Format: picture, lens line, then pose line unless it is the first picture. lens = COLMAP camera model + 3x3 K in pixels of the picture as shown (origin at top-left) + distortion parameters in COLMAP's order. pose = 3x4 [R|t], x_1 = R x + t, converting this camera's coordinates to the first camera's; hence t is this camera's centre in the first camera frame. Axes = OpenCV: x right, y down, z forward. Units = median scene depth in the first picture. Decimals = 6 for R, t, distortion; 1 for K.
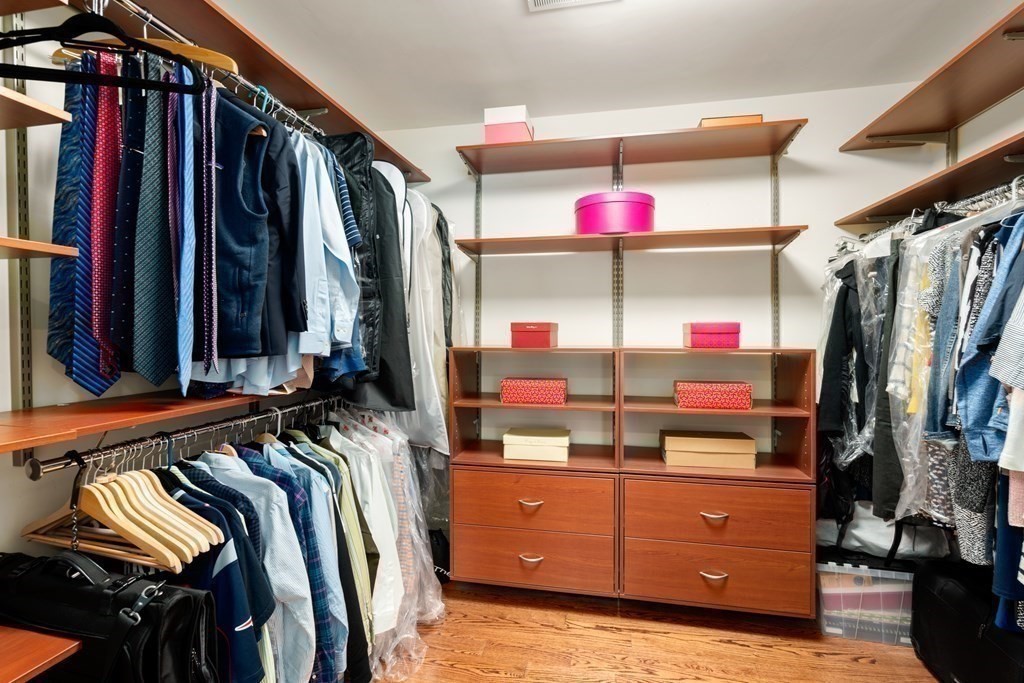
lens RADIAL K [[474.3, 0, 515.9], [0, 474.3, 339.9], [0, 0, 1]] dist [-0.005681, 0.002658]
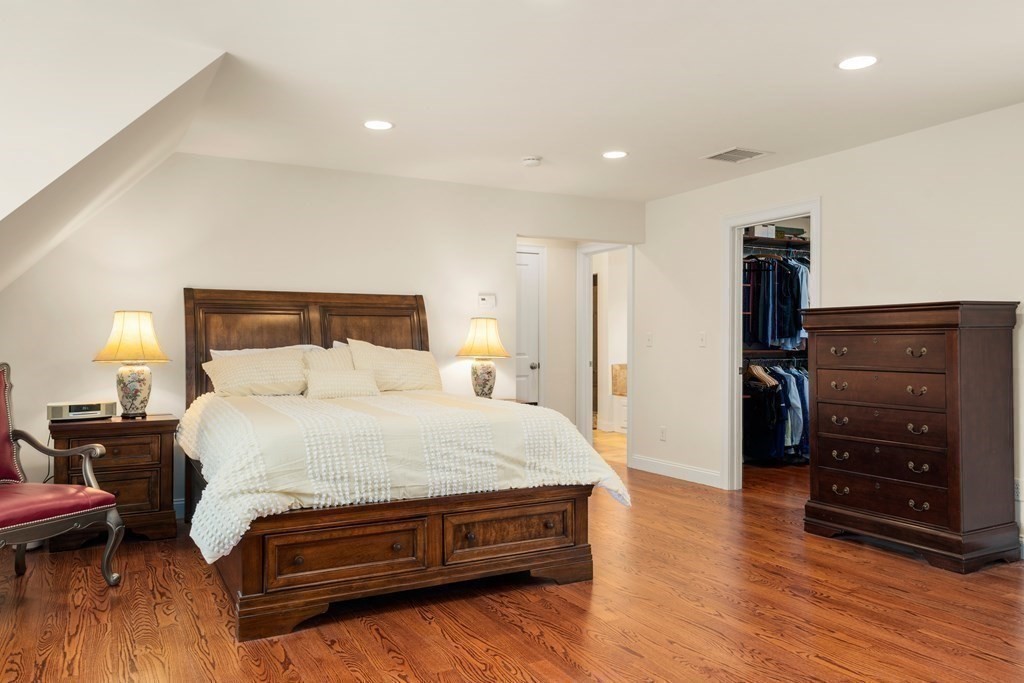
lens RADIAL K [[763.6, 0, 512.9], [0, 763.6, 340.9], [0, 0, 1]] dist [-0.004541, -0.000472]
pose [[0.643056, -0.000114, -0.765819, 2.373706], [-0.006478, 0.999963, -0.005588, 0.101386], [0.765792, 0.008554, 0.643032, -4.019841]]
